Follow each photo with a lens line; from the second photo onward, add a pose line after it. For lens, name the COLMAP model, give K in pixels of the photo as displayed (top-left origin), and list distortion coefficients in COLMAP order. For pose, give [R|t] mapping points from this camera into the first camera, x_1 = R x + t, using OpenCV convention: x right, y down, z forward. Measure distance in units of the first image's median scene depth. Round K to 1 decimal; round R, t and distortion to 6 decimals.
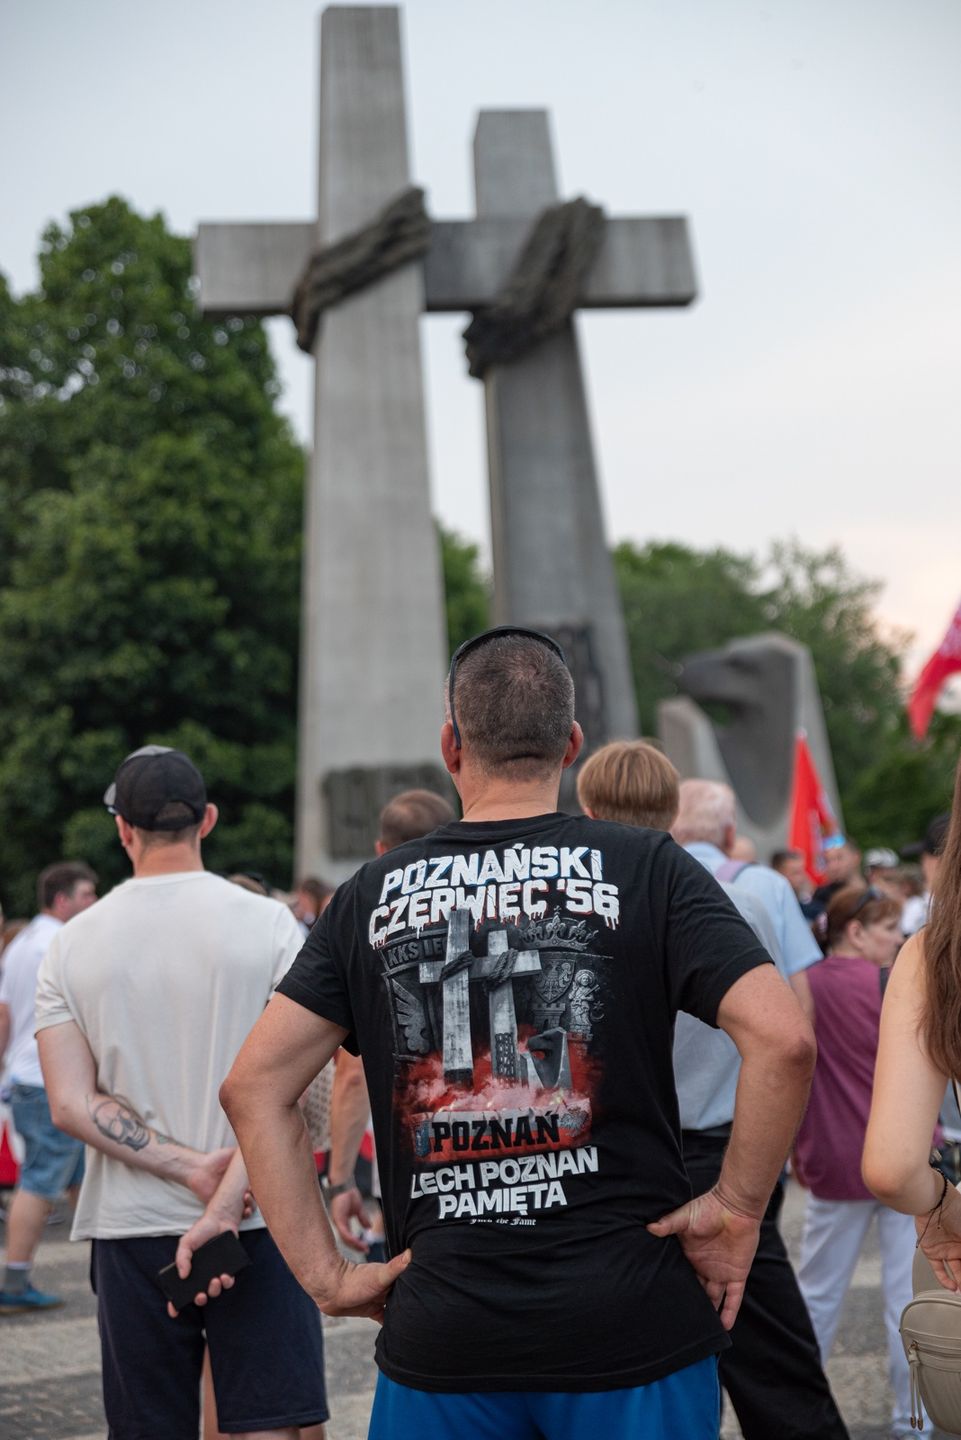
lens RADIAL K [[5426.4, 0, 480.5], [0, 5426.4, 720.0], [0, 0, 1]] dist [0.893041, 1.404459]
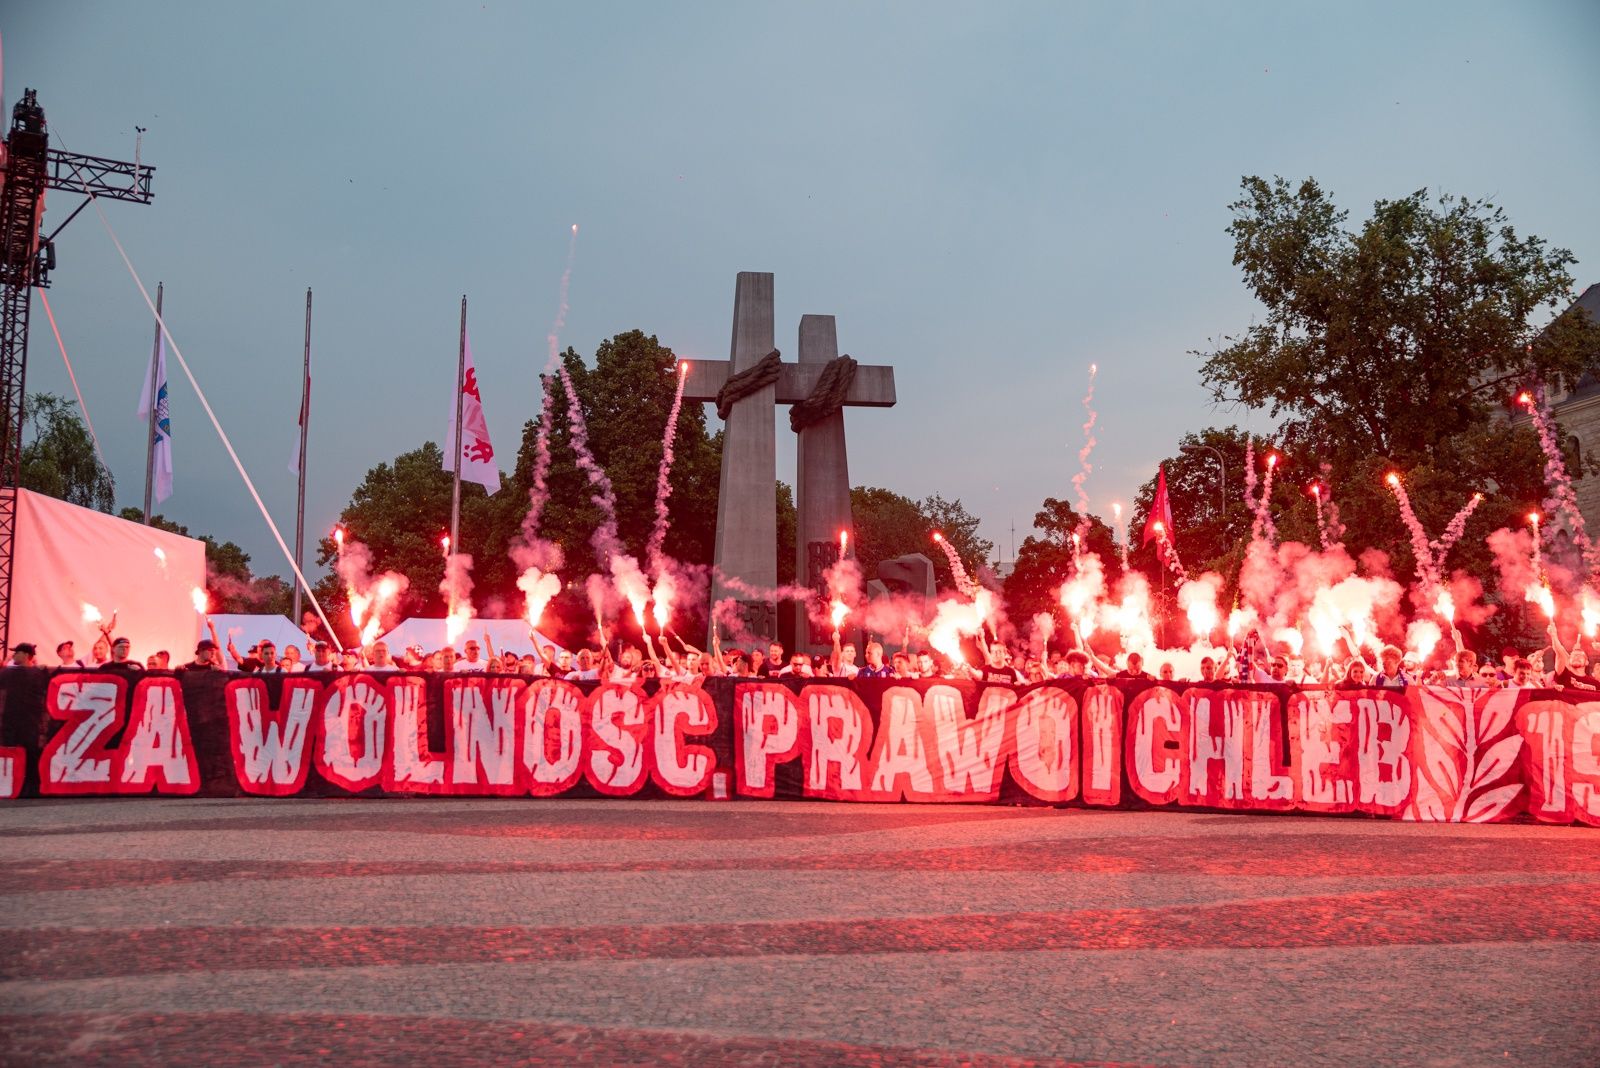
lens RADIAL K [[4884.8, 0, 800.0], [0, 4884.8, 534.0], [0, 0, 1]] dist [0.095463, 2.094299]
pose [[0.998216, 0.058231, 0.013156, -0.023577], [-0.058389, 0.998223, 0.011931, -0.044622], [-0.012438, -0.012678, 0.999842, -1.042391]]
